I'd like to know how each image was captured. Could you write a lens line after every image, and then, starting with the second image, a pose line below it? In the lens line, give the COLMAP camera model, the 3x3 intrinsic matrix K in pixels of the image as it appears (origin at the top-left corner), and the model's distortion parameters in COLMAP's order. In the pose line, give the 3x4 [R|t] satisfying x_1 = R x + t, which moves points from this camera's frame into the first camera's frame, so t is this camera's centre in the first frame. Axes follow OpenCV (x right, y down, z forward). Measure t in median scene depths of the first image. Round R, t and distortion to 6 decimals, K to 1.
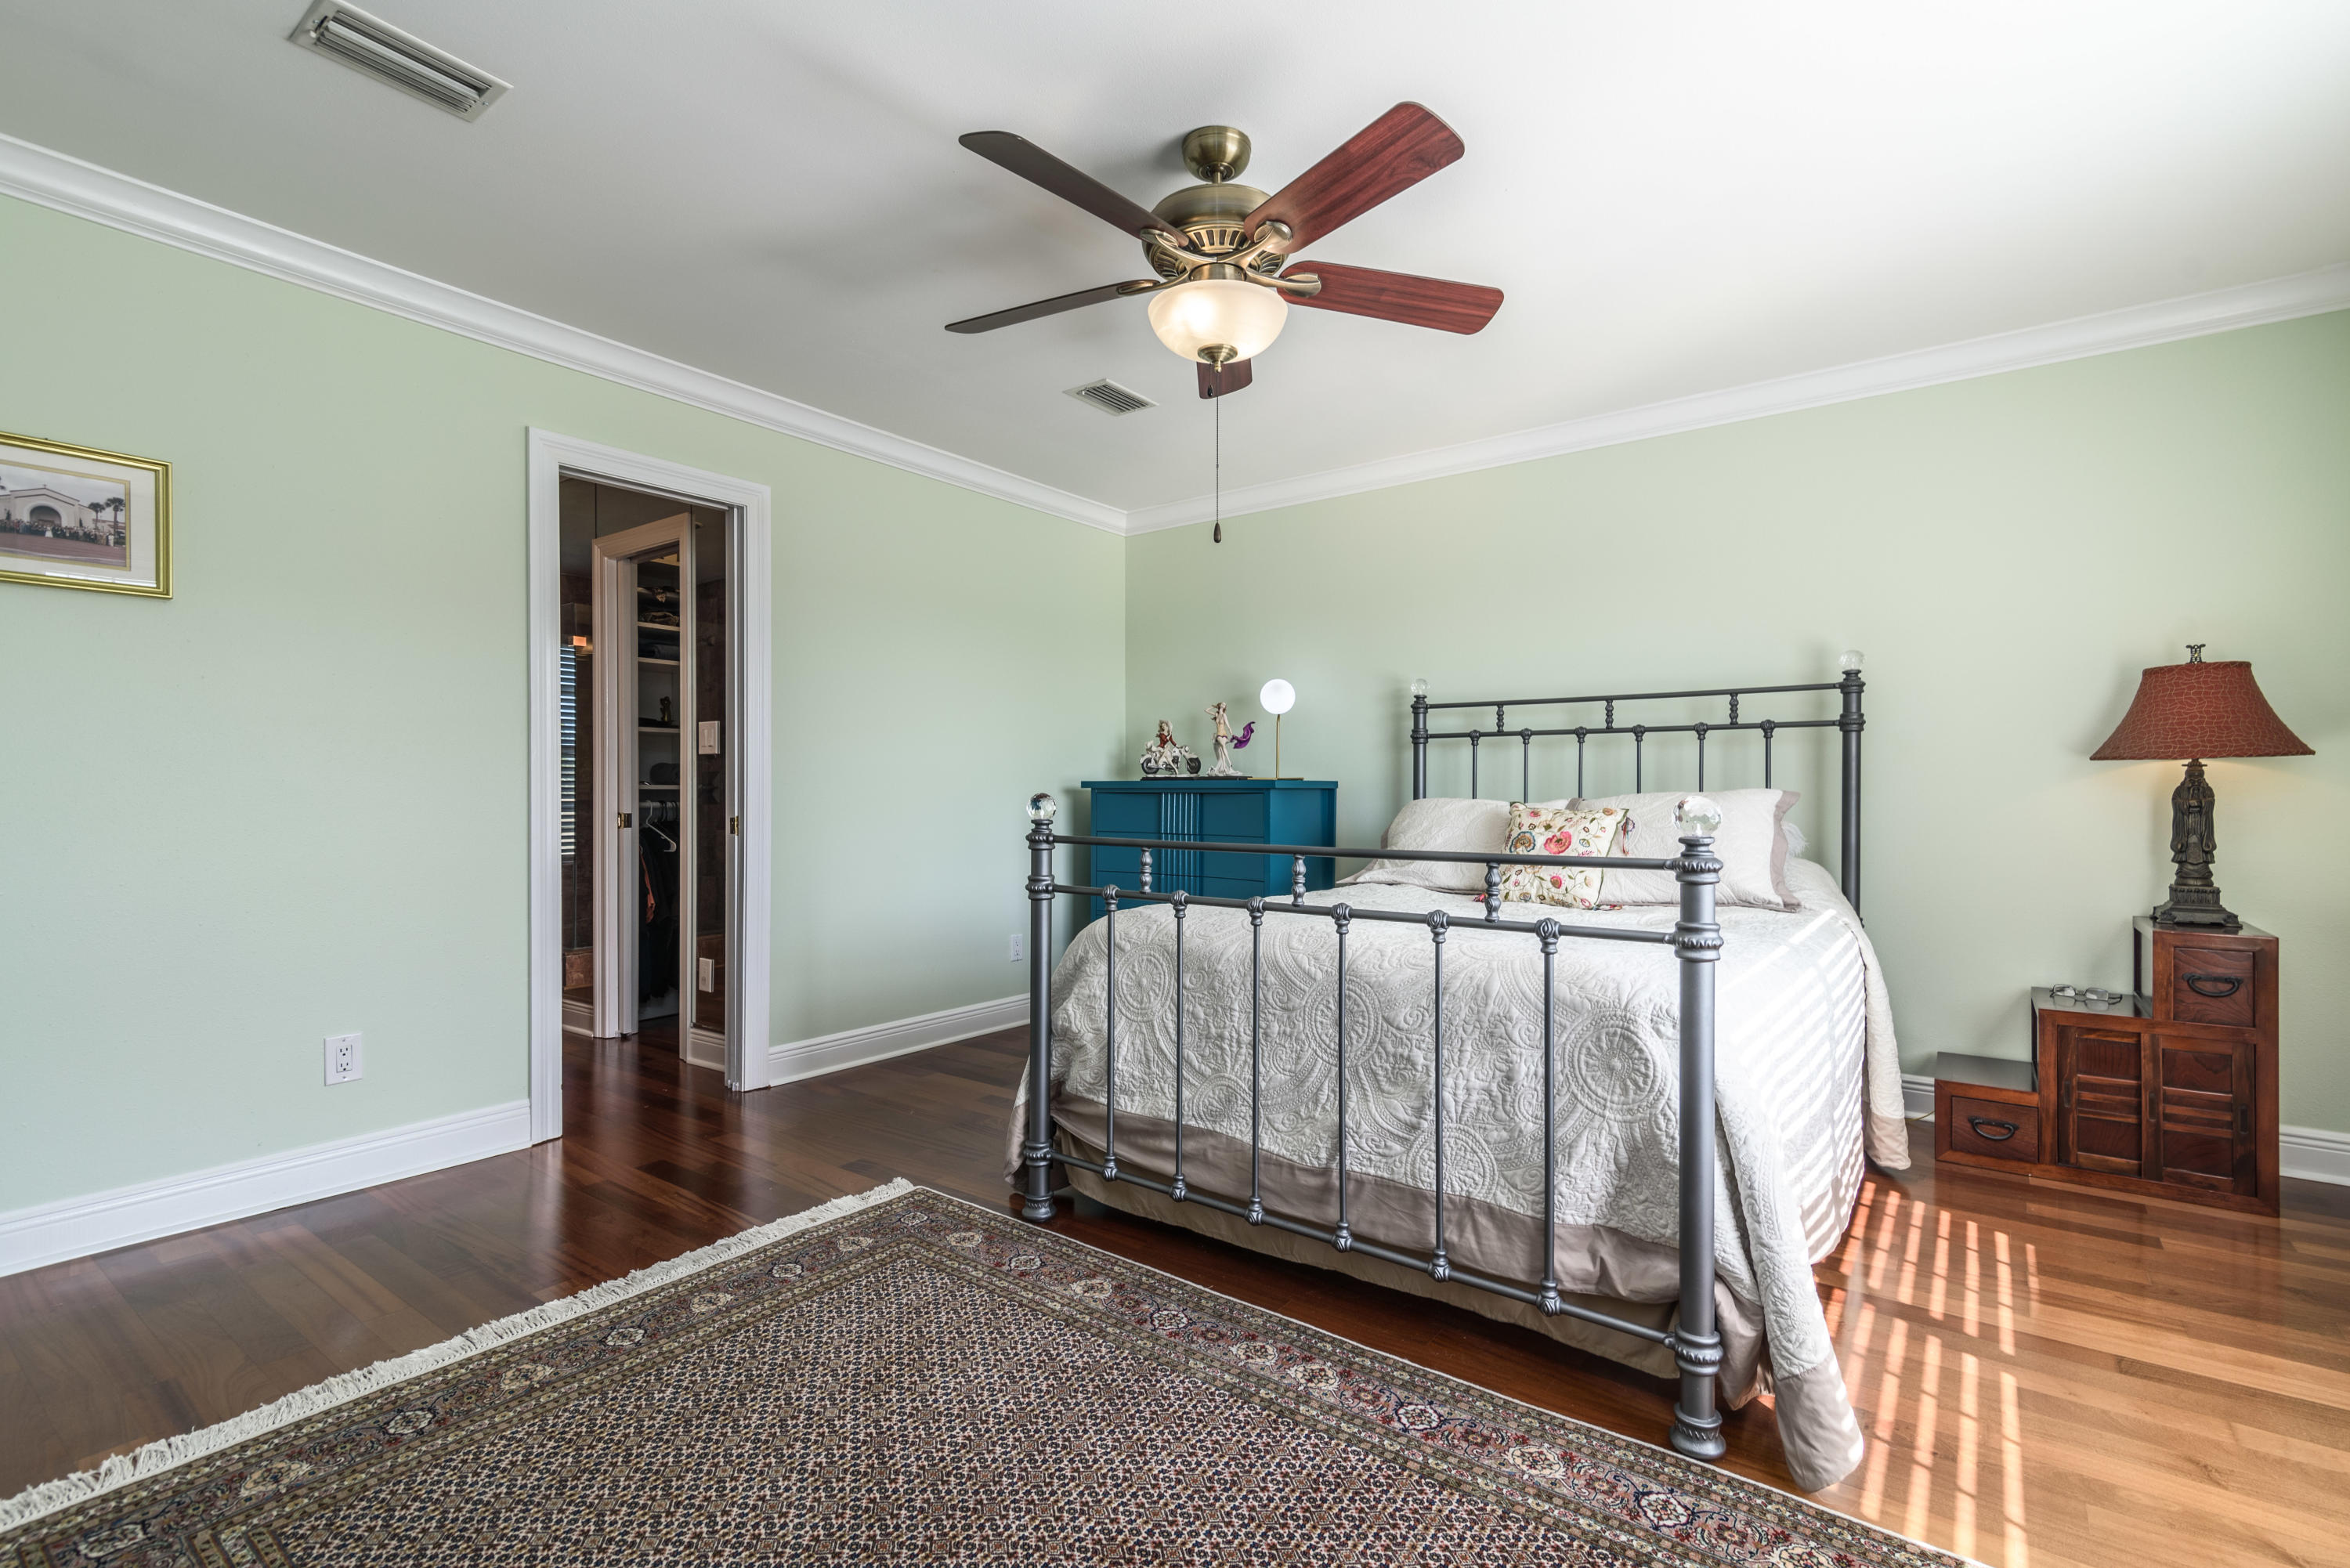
lens RADIAL K [[1067.1, 0, 1193.9], [0, 1067.1, 789.9], [0, 0, 1]] dist [0.014144, -0.002117]
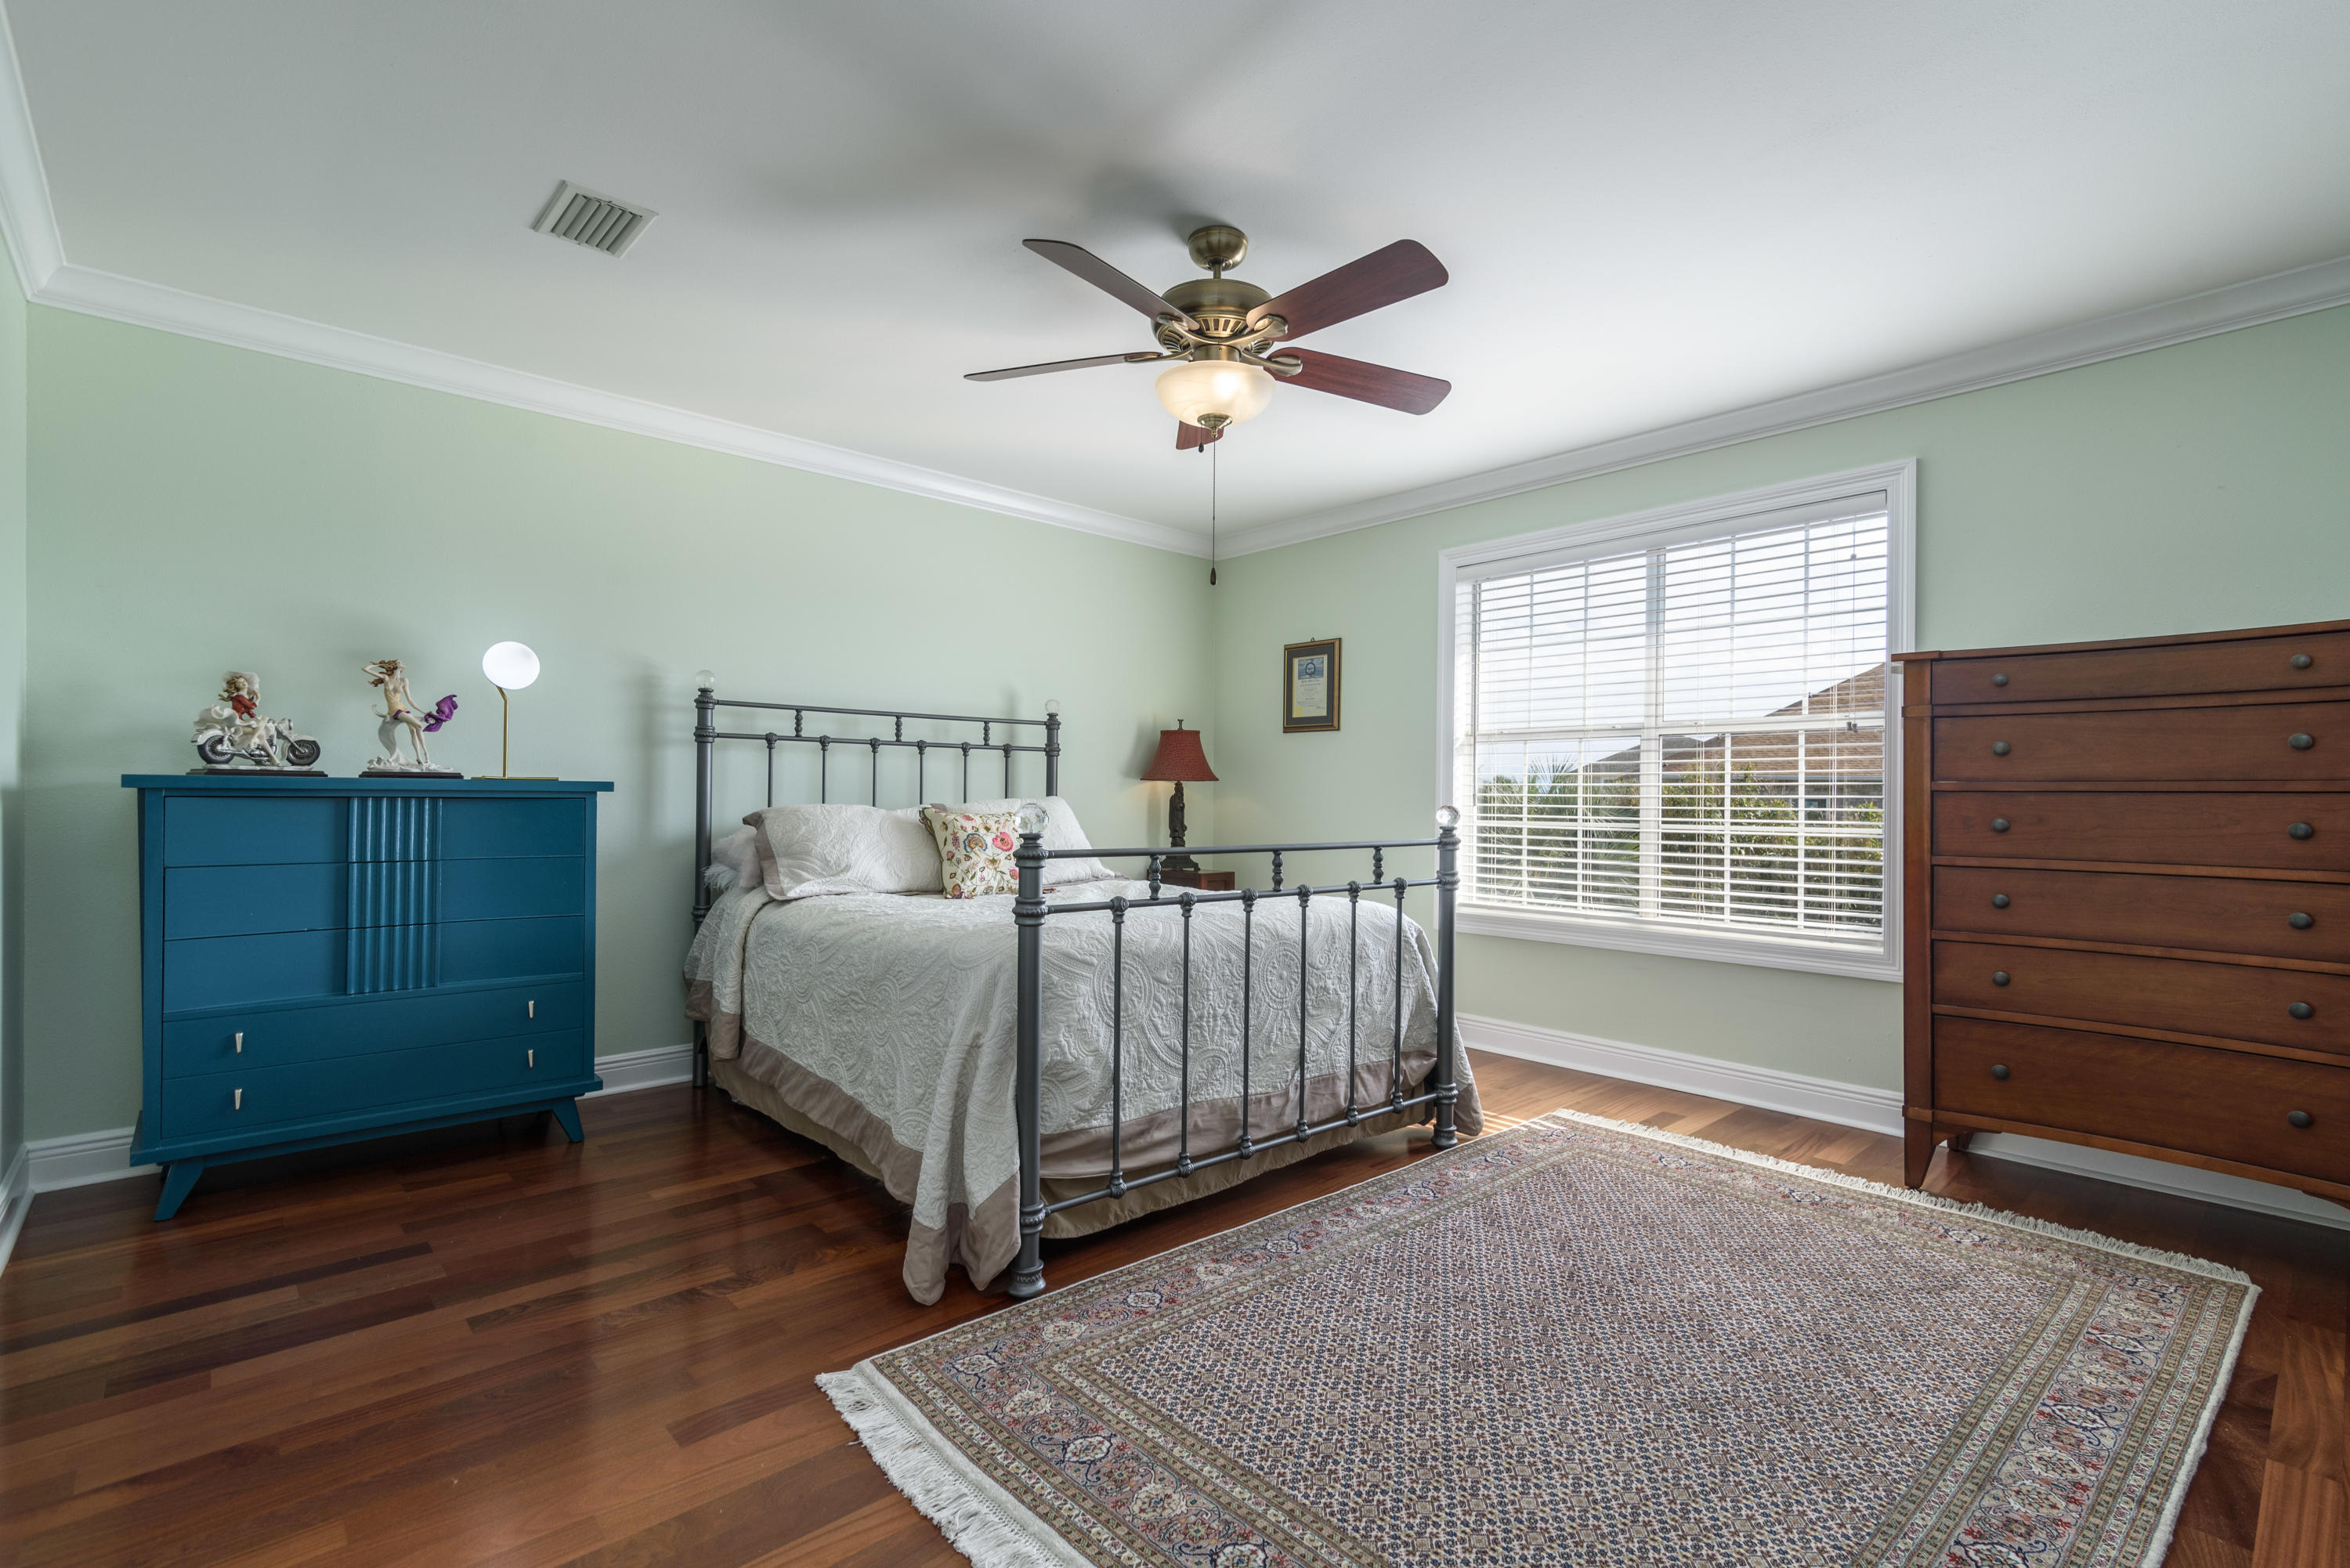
lens RADIAL K [[1067.1, 0, 1195.8], [0, 1067.1, 792.2], [0, 0, 1]] dist [0.014144, -0.002117]
pose [[0.189706, 0.006382, 0.981820, -0.895166], [-0.009208, 0.999946, -0.004720, -0.001919], [-0.981798, -0.008145, 0.189754, 0.646115]]
